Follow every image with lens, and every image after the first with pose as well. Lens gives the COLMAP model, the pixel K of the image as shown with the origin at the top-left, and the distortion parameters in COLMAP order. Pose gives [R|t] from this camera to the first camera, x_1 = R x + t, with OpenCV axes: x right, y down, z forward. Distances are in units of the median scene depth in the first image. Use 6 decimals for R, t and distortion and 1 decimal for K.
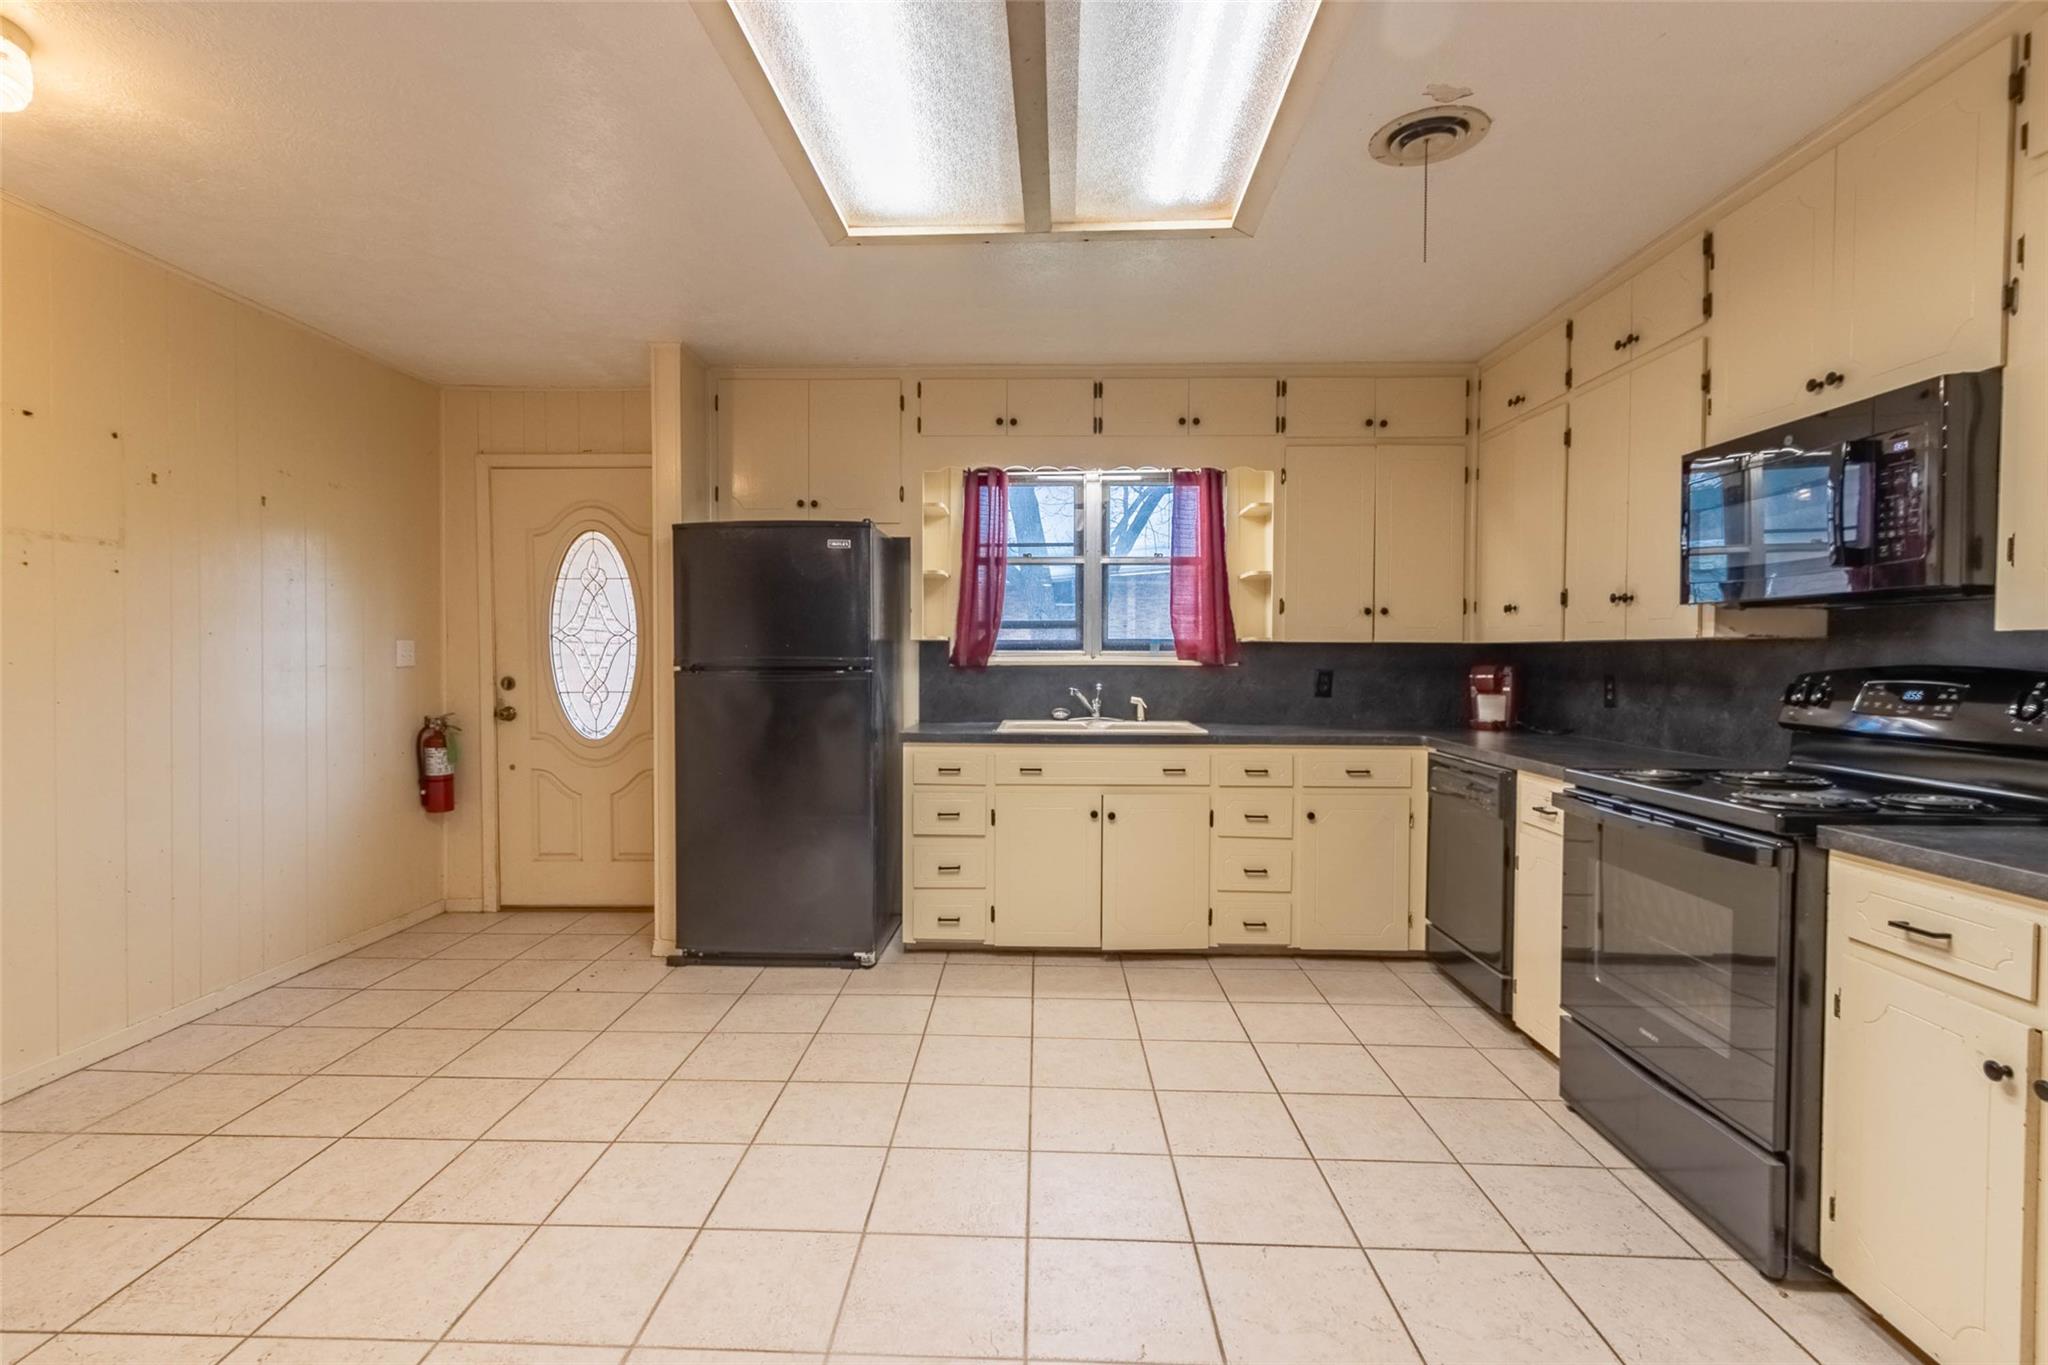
lens RADIAL K [[947.1, 0, 1020.1], [0, 947.1, 683.4], [0, 0, 1]] dist [0.006844, -0.002093]
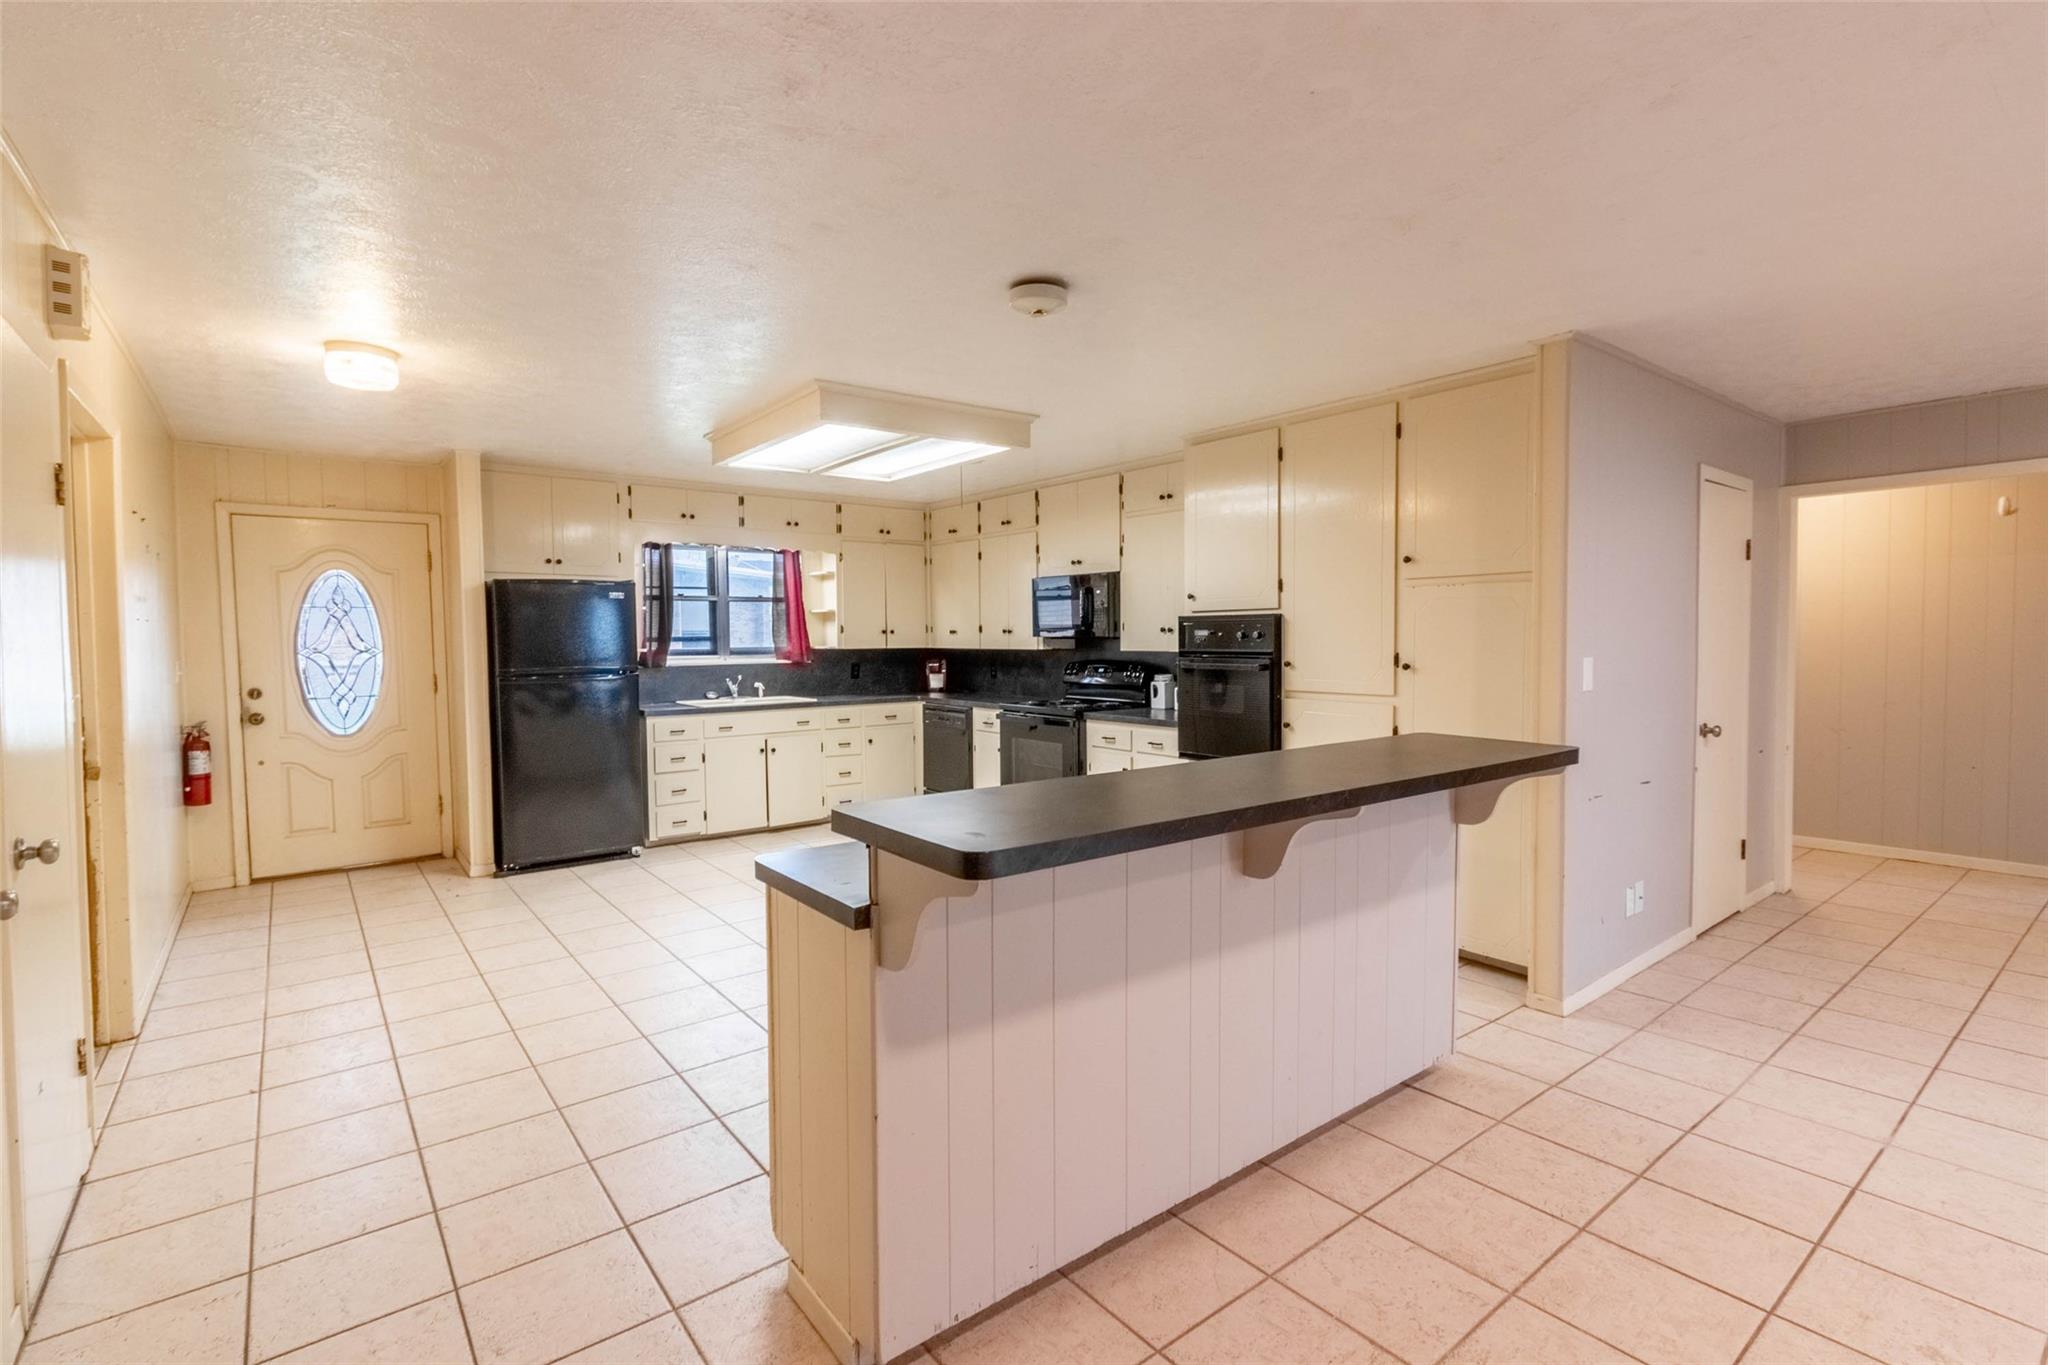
lens RADIAL K [[947.1, 0, 992.7], [0, 947.1, 683.5], [0, 0, 1]] dist [0.006844, -0.002093]
pose [[0.780283, -0.042379, 0.623989, -0.647023], [0.029306, 0.999083, 0.031208, -0.026696], [-0.624740, -0.006064, 0.780809, -0.606132]]
